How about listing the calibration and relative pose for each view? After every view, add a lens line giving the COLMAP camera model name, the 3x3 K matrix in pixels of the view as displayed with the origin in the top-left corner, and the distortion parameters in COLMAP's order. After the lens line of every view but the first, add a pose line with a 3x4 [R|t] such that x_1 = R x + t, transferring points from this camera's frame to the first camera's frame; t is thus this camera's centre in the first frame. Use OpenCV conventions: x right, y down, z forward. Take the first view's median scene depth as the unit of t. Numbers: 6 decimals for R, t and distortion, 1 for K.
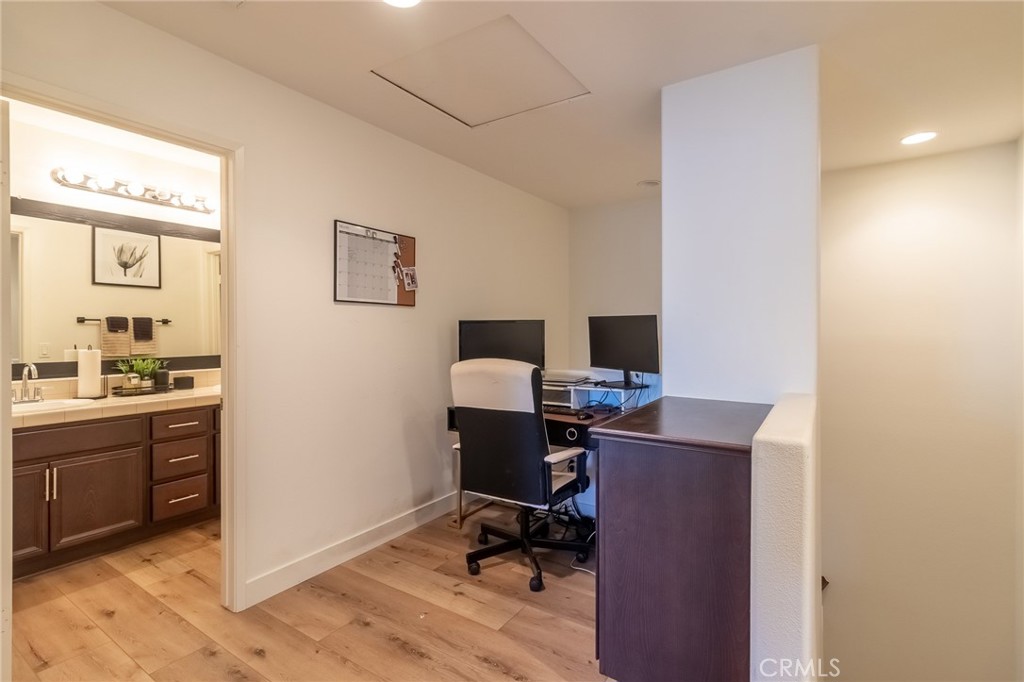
lens RADIAL K [[473.5, 0, 517.2], [0, 473.5, 332.2], [0, 0, 1]] dist [0.010347, -0.001686]
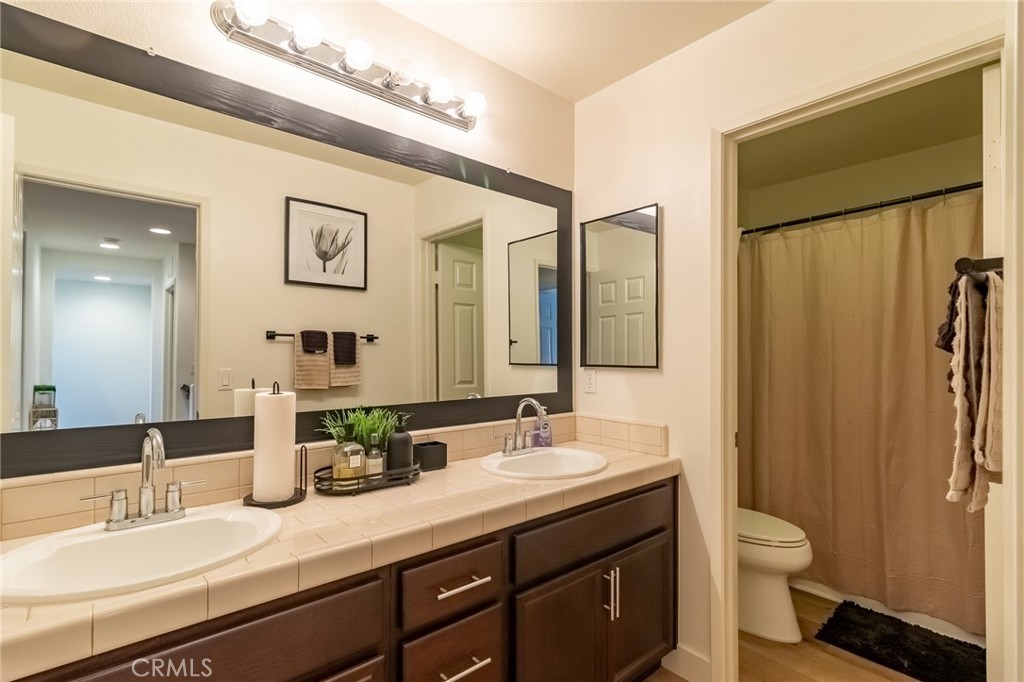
lens RADIAL K [[473.5, 0, 506.7], [0, 473.5, 346.3], [0, 0, 1]] dist [0.010347, -0.001686]
pose [[0.956896, 0.000140, -0.290431, -0.474652], [-0.005281, 0.999843, -0.016920, -0.000255], [0.290383, 0.017724, 0.956746, 0.539923]]
